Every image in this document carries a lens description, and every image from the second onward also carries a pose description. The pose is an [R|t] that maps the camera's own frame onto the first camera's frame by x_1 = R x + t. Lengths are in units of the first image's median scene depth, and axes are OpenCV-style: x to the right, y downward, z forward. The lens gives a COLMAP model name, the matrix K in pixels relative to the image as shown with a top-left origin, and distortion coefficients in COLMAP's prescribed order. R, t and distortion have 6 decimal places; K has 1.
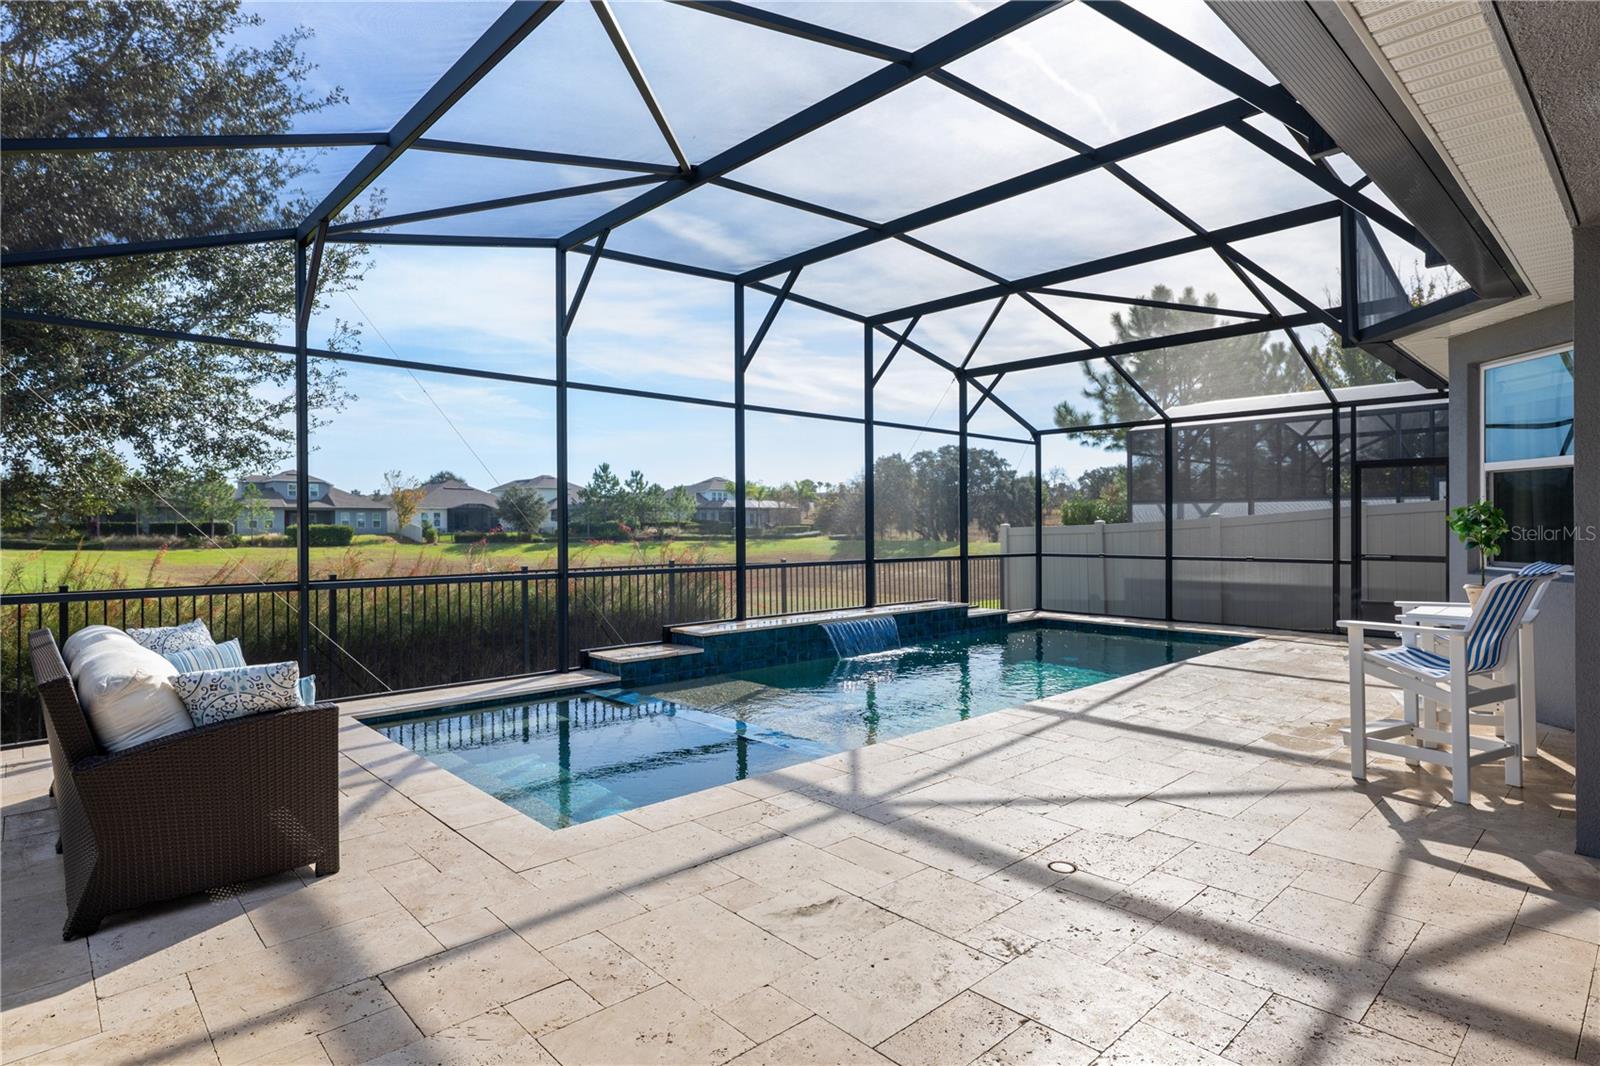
lens RADIAL K [[830.1, 0, 796.5], [0, 830.1, 529.3], [0, 0, 1]] dist [-0.000303, -0.001548]
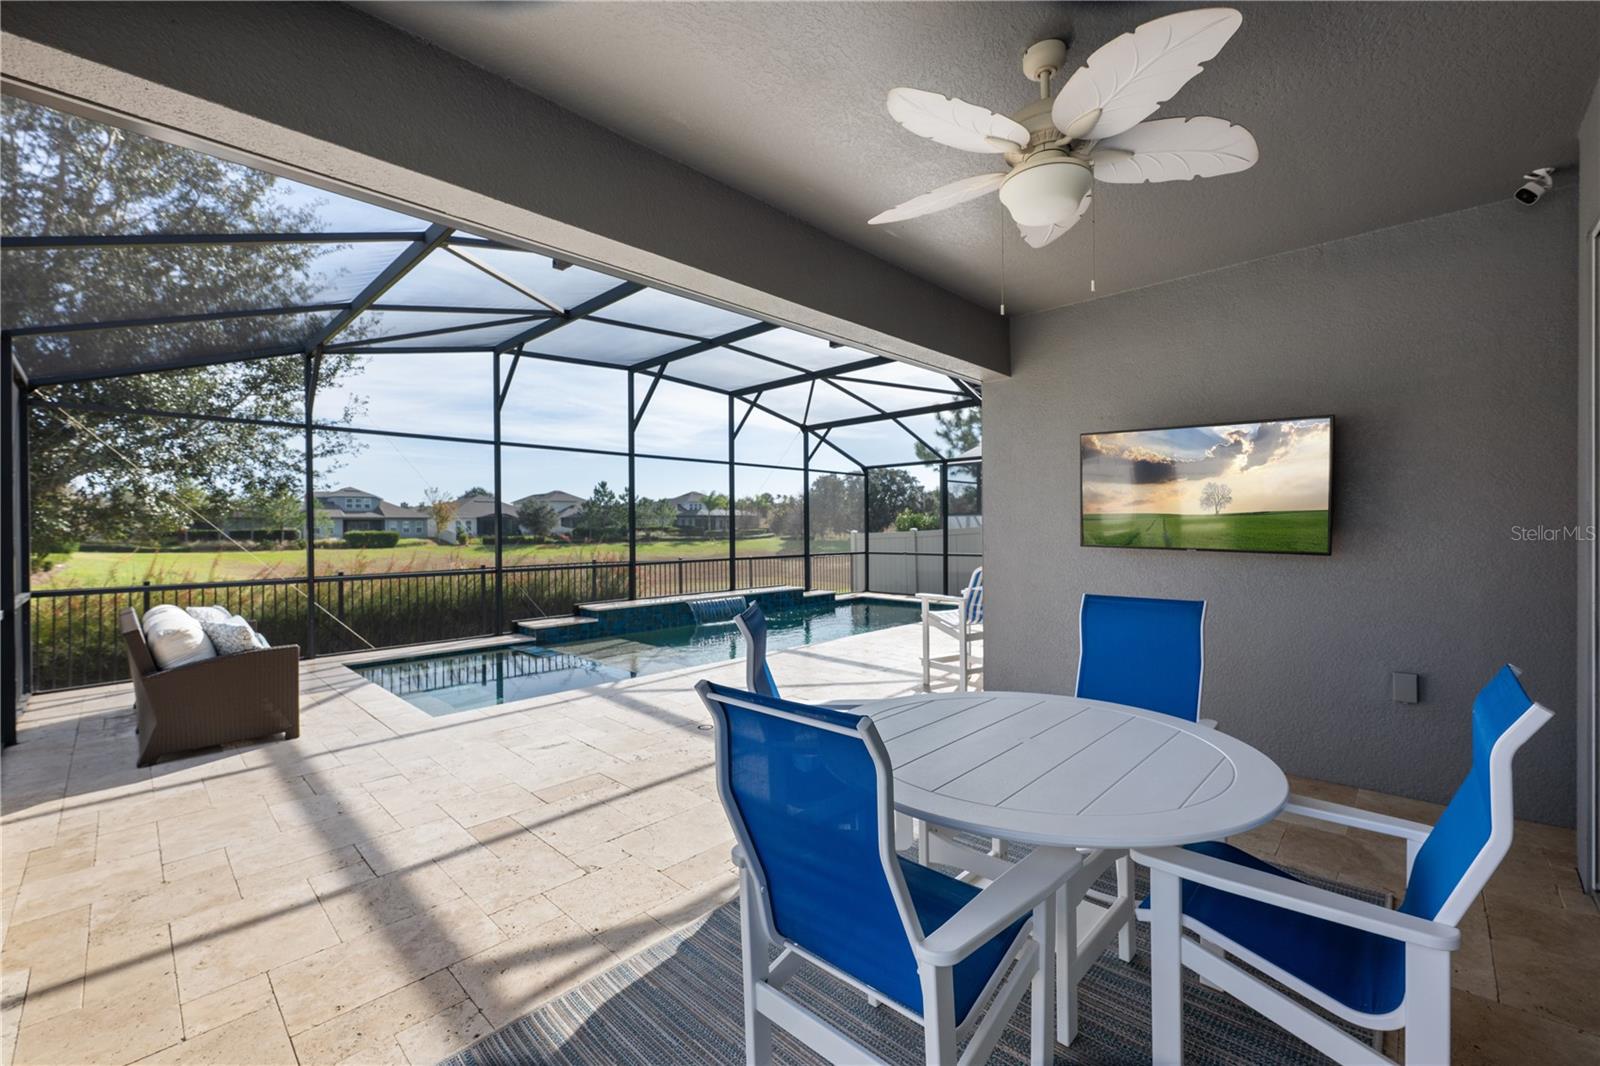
lens RADIAL K [[656.0, 0, 803.2], [0, 656.0, 531.0], [0, 0, 1]] dist [-0.001917, 0.000266]
pose [[0.998556, -0.006305, 0.053357, 0.162855], [0.006295, 0.999980, 0.000355, -0.010781], [-0.053359, -0.000019, 0.998575, -0.167672]]
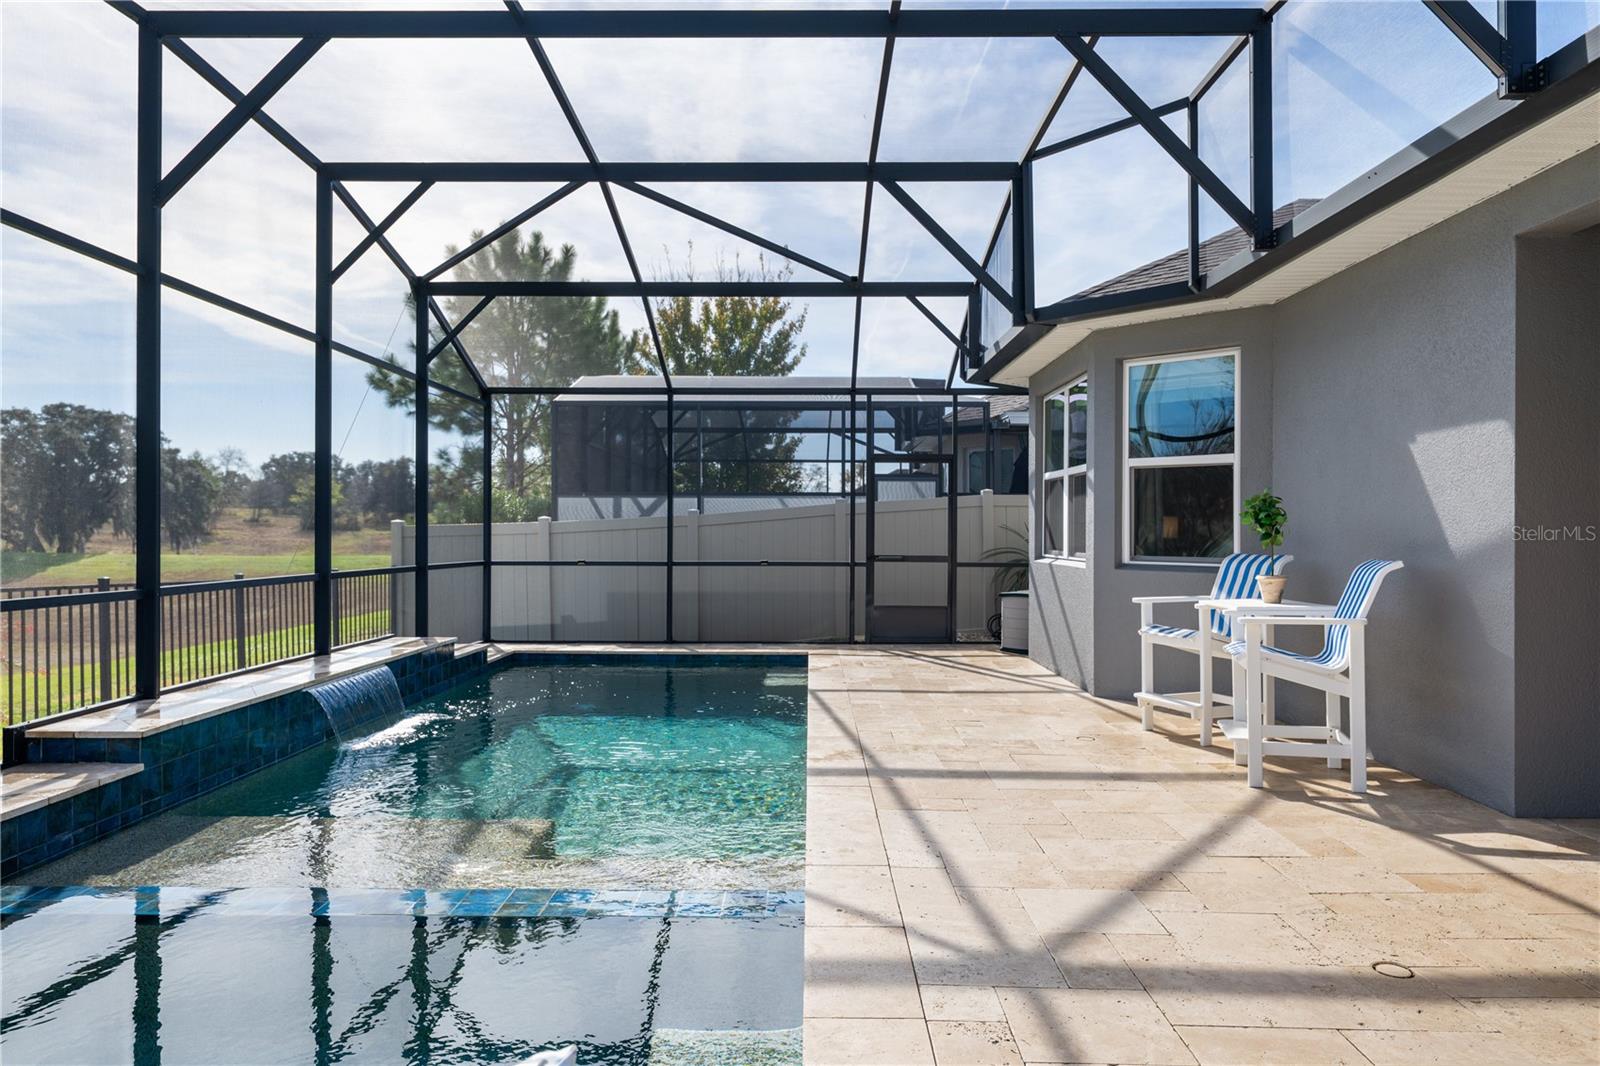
lens RADIAL K [[1063.4, 0, 788.5], [0, 1063.4, 536.0], [0, 0, 1]] dist [0.003283, -0.002072]
pose [[0.691563, 0.002408, 0.722312, -0.248997], [-0.002438, 0.999997, -0.000999, 0.010104], [-0.722312, -0.001071, 0.691567, 0.254690]]
